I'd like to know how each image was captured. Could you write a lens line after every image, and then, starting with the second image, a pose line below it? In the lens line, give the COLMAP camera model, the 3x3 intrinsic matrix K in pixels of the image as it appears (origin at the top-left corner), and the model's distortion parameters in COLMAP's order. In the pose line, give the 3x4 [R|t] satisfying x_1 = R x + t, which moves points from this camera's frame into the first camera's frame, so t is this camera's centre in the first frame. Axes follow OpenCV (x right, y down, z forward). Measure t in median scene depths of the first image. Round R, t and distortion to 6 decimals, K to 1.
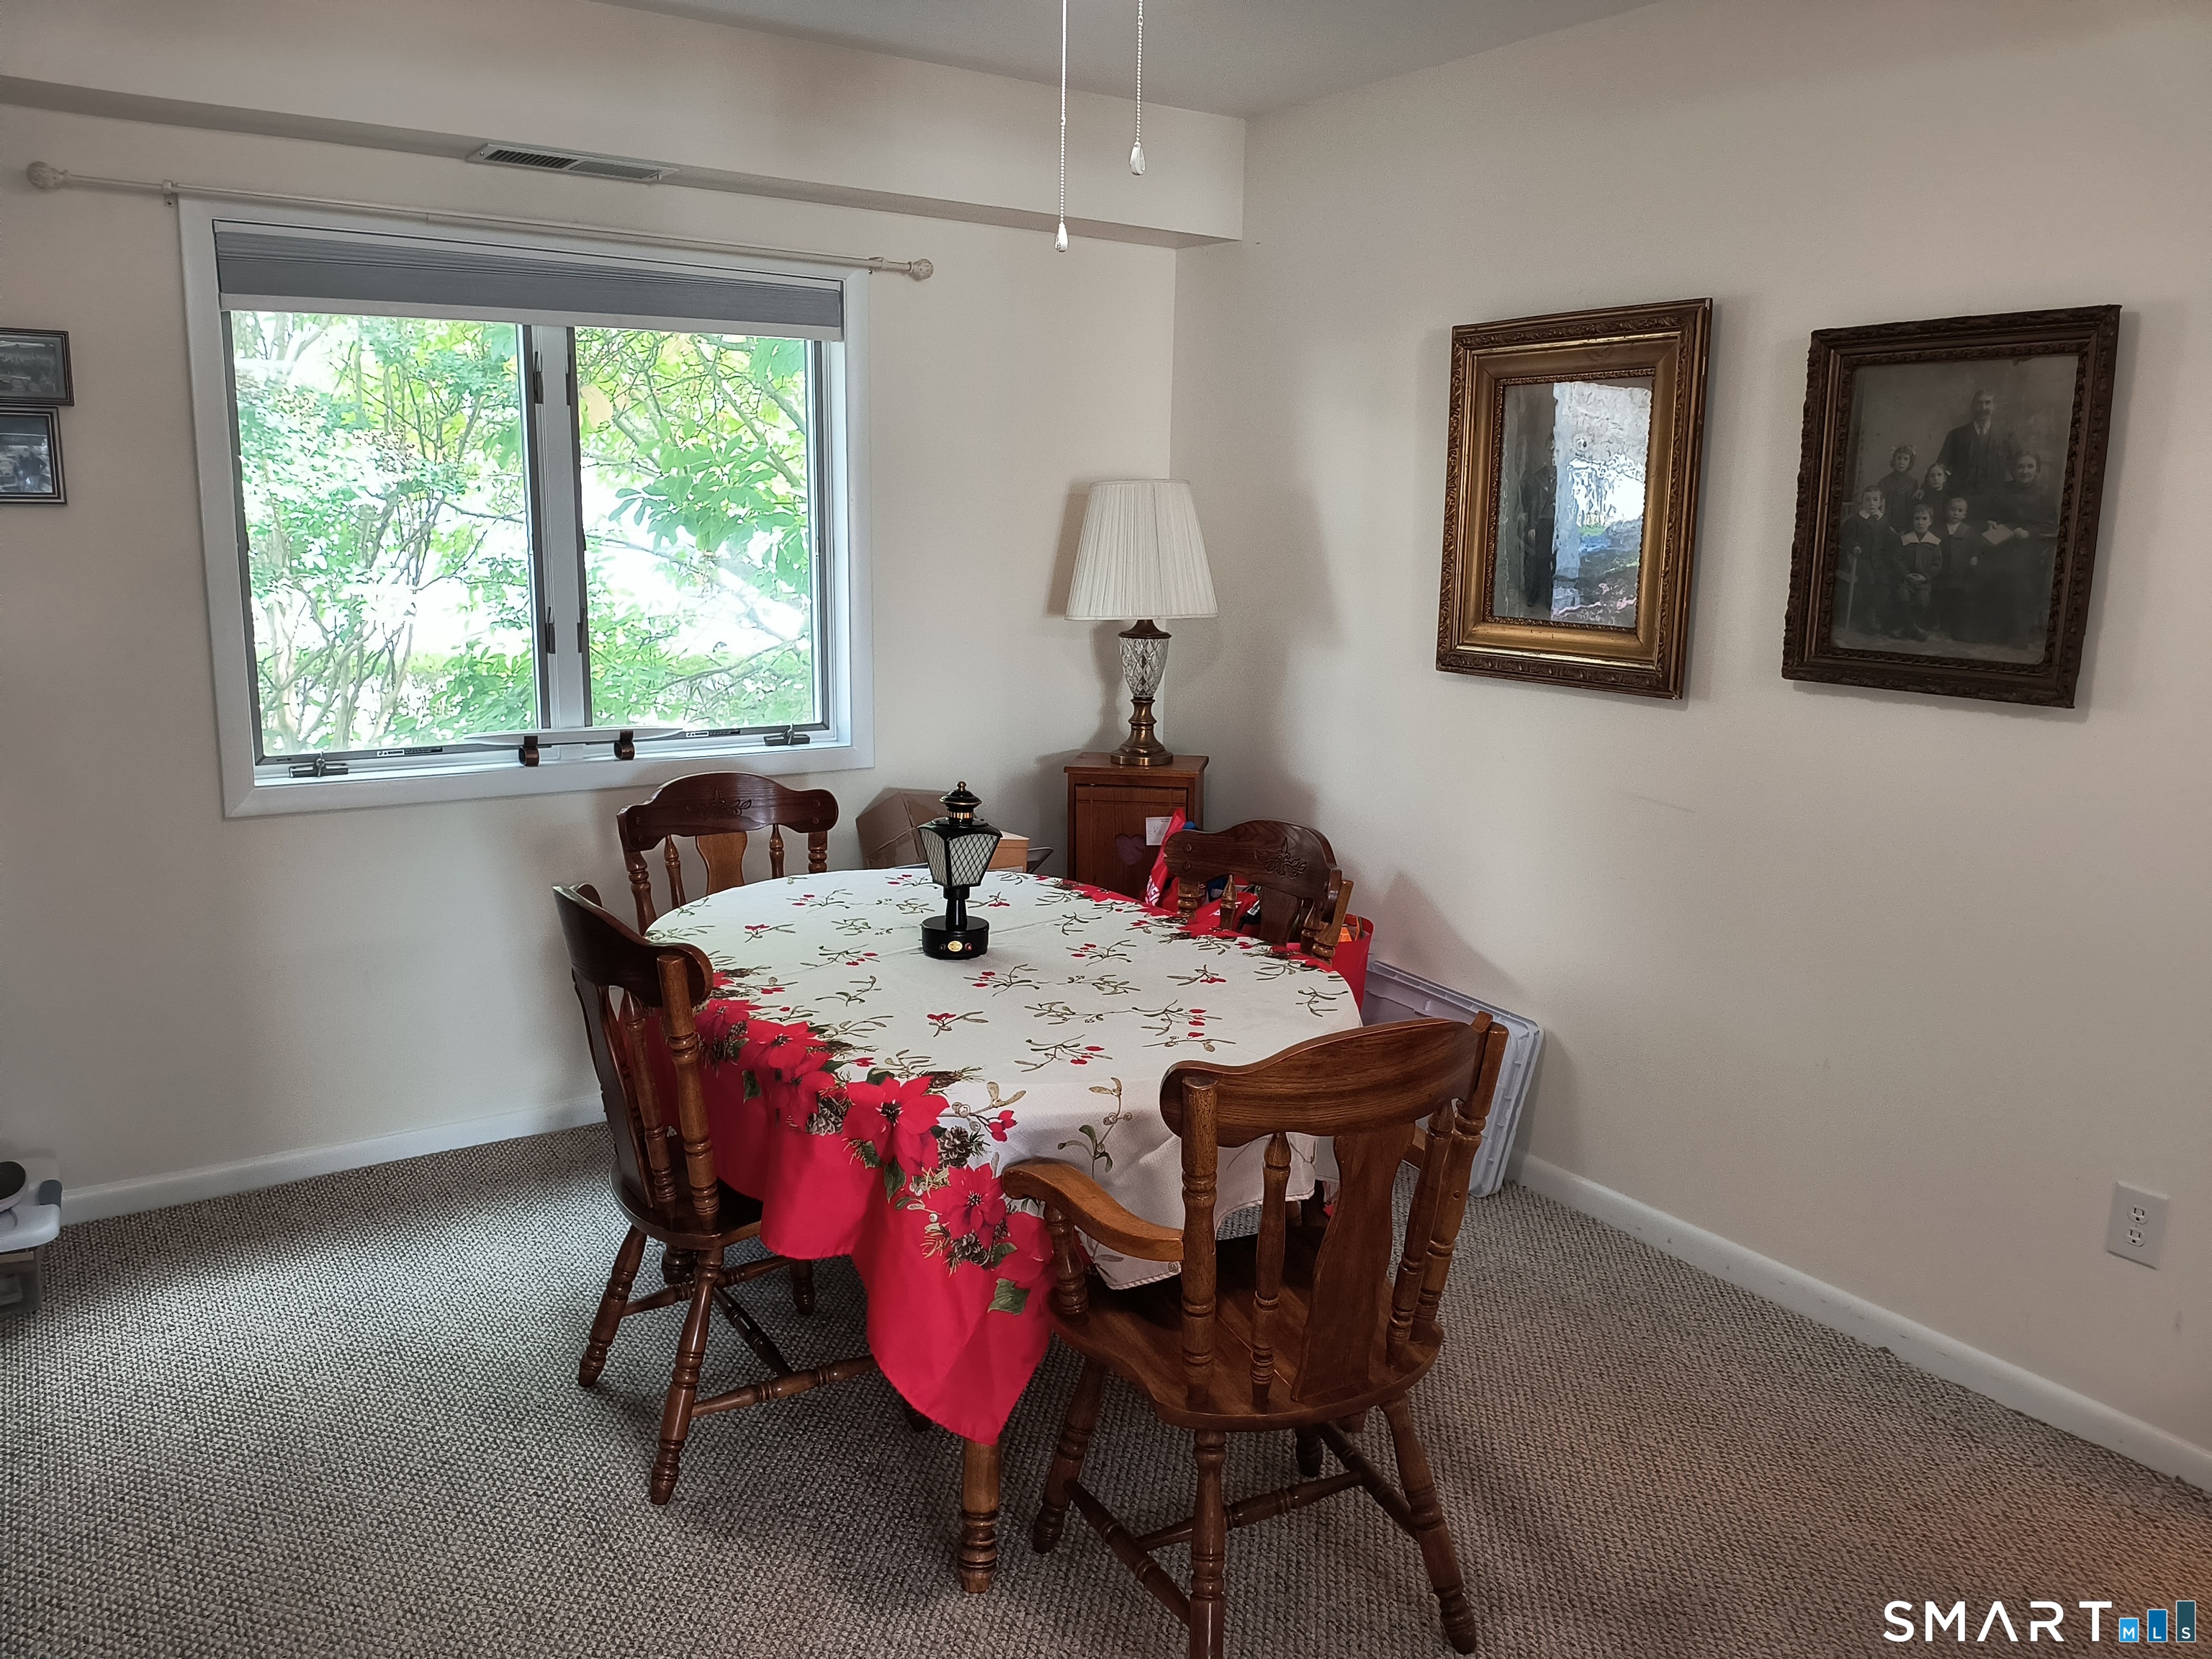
lens RADIAL K [[1615.9, 0, 1101.6], [0, 1615.9, 822.8], [0, 0, 1]] dist [0.057587, -0.105929]
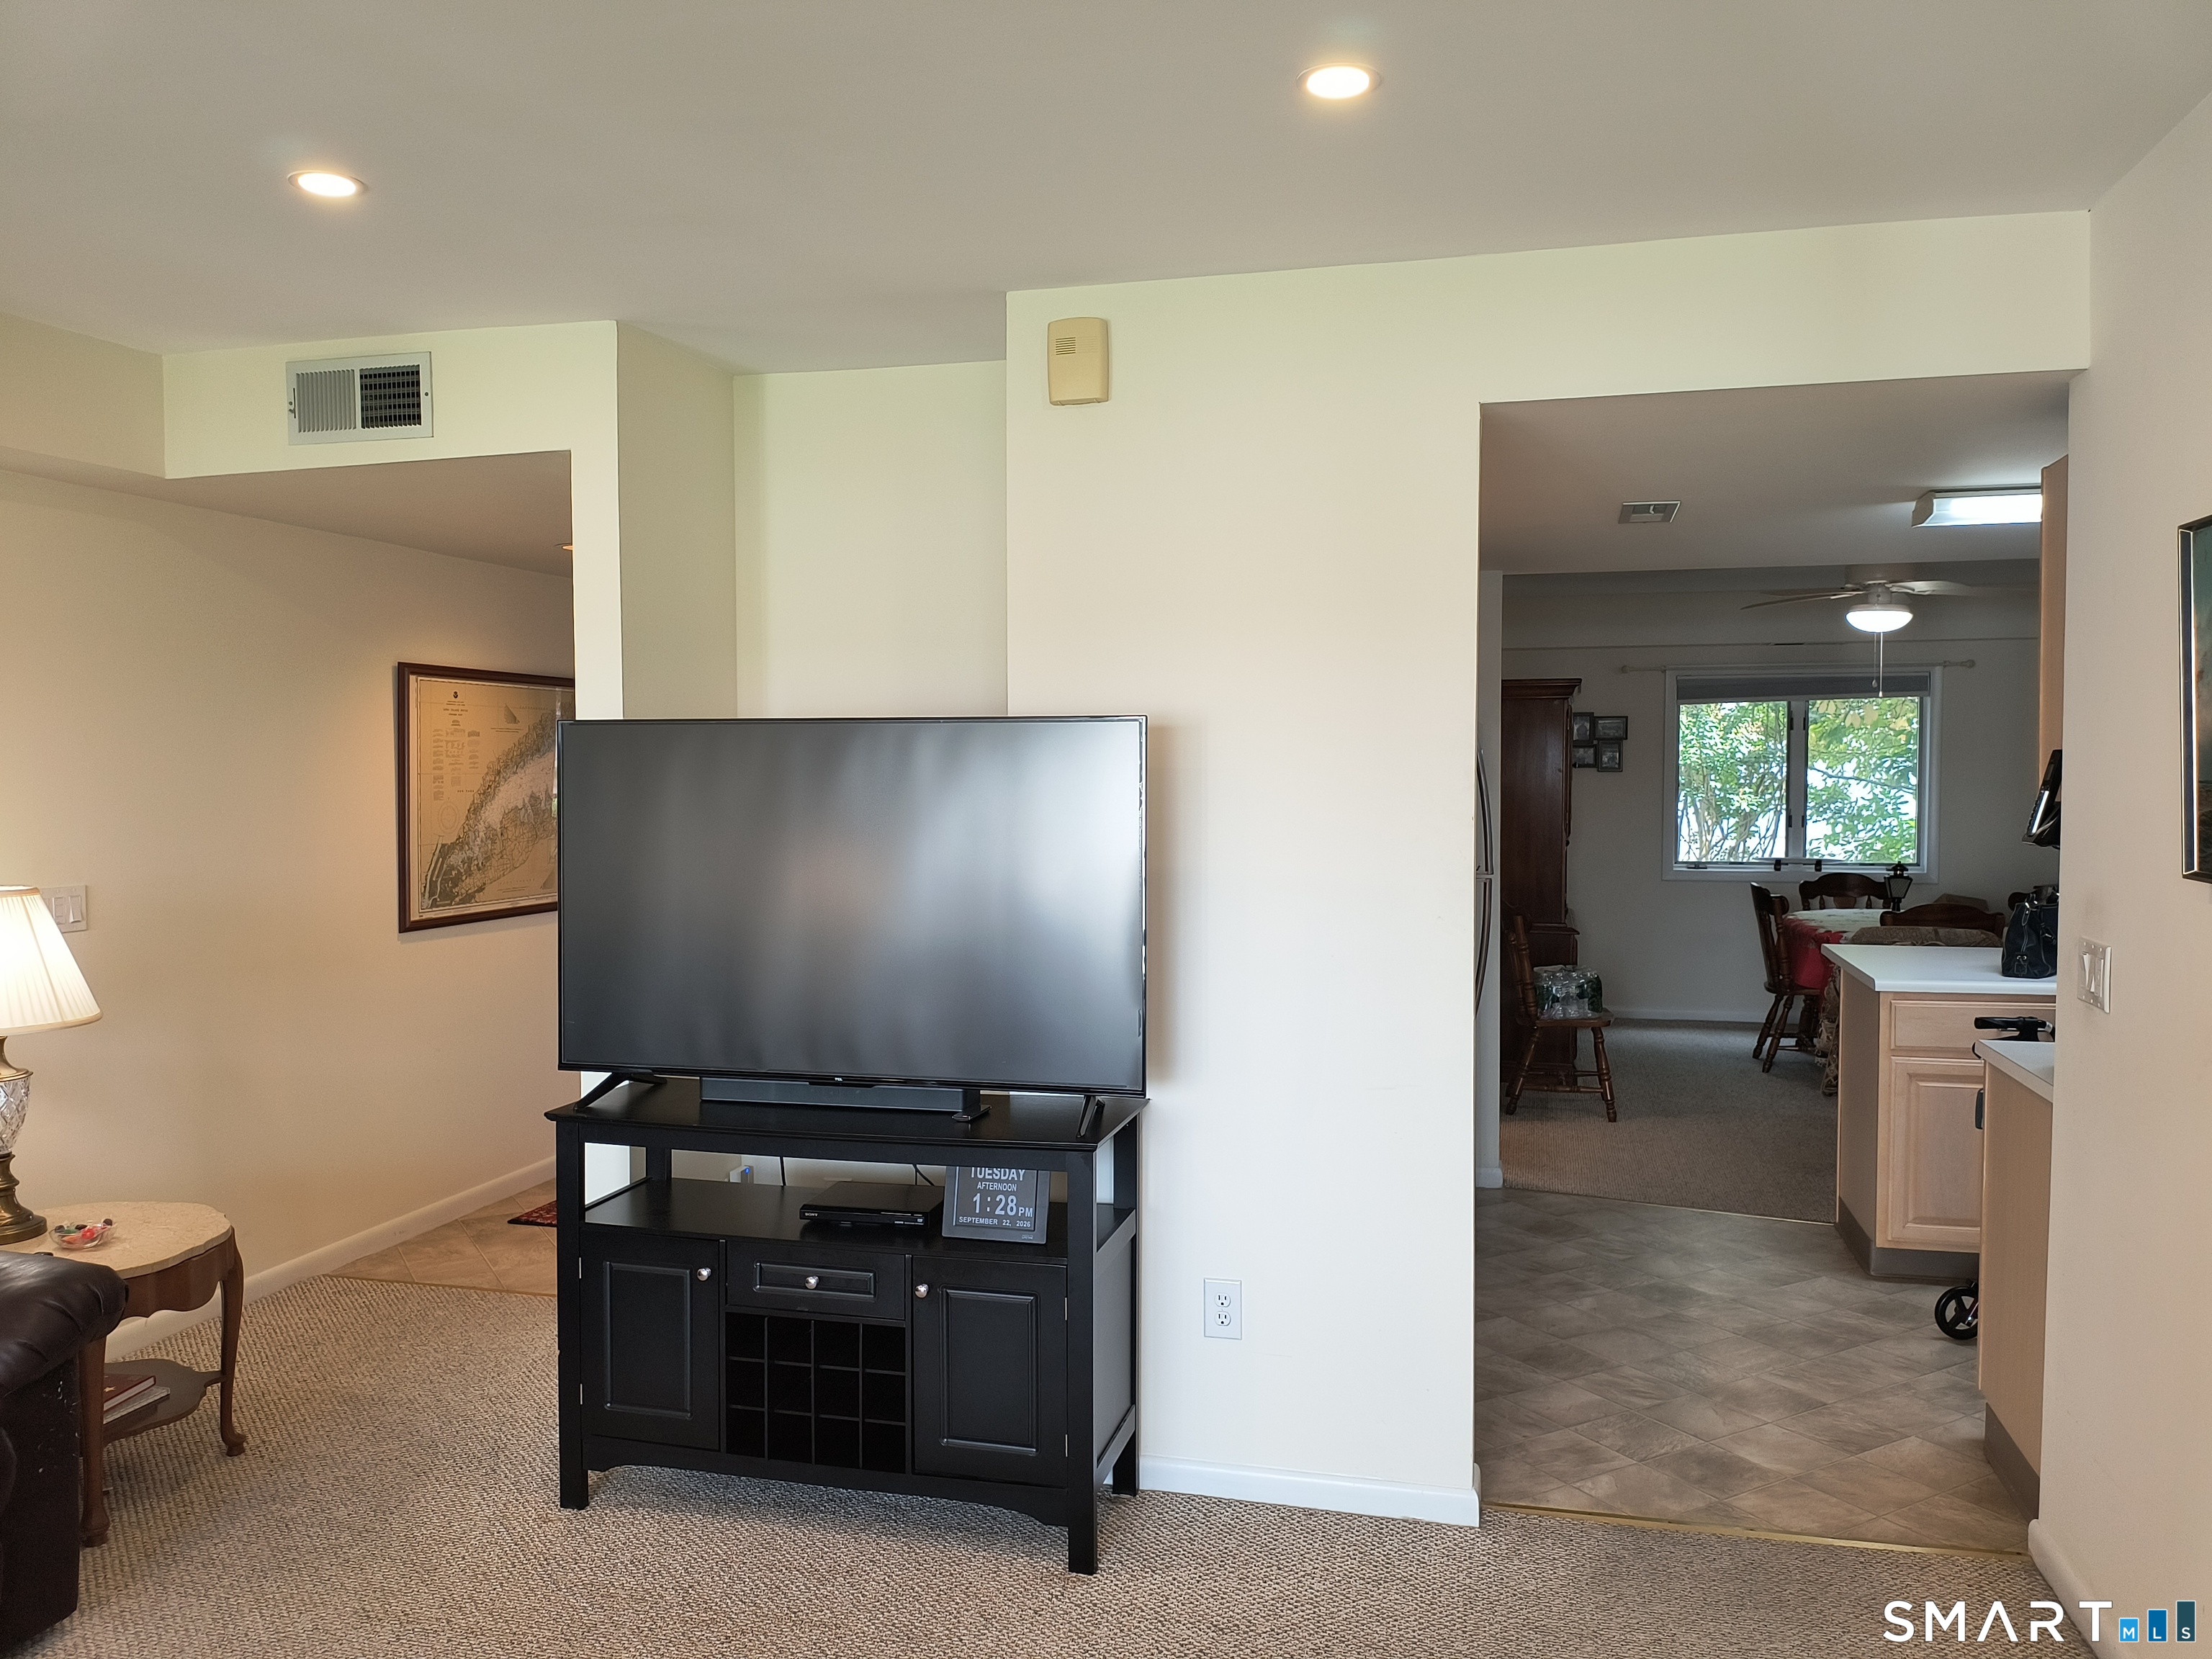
lens RADIAL K [[1593.1, 0, 1106.0], [0, 1593.1, 829.5], [0, 0, 1]] dist [0.075956, -0.157380]
pose [[0.663808, 0.011227, -0.747819, 0.903257], [-0.128846, 0.986654, -0.099558, 0.312891], [0.736721, 0.162441, 0.656395, -1.553763]]
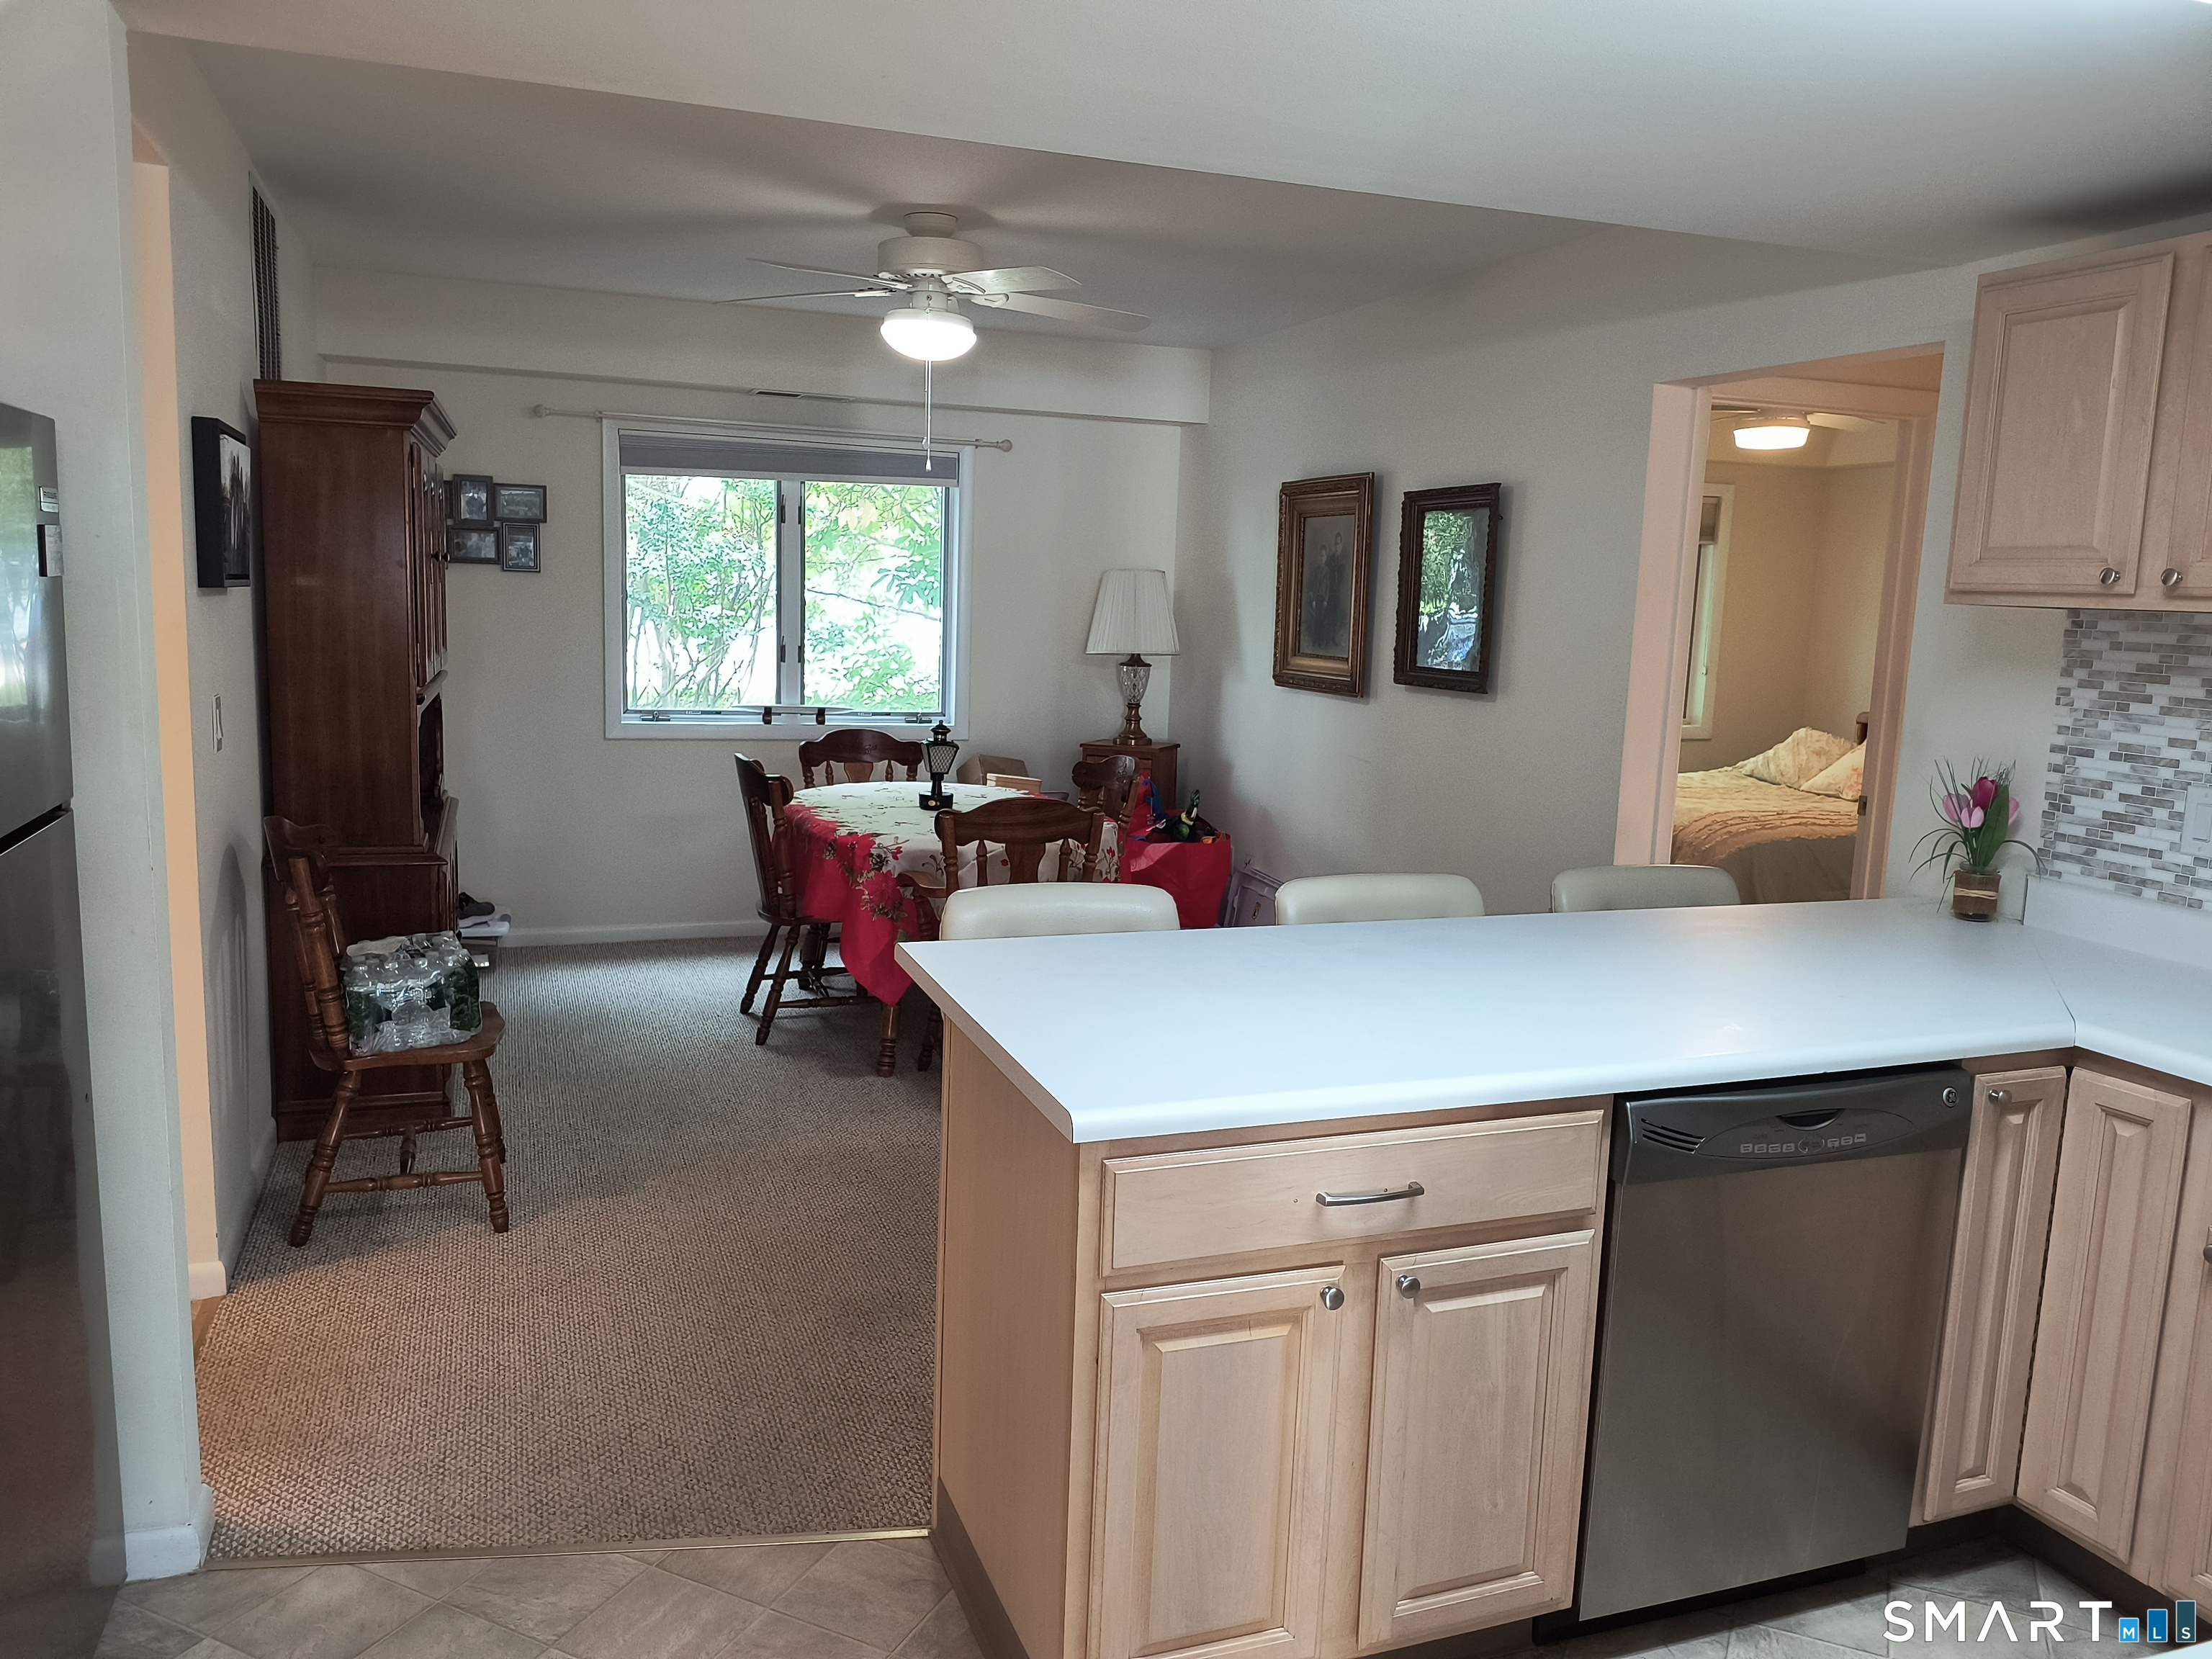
lens RADIAL K [[1593.1, 0, 1106.0], [0, 1593.1, 829.5], [0, 0, 1]] dist [0.075956, -0.157380]
pose [[0.974245, 0.049685, -0.219949, 0.443243], [-0.060234, 0.997321, -0.041512, 0.144291], [0.217297, 0.053691, 0.974628, -0.683964]]
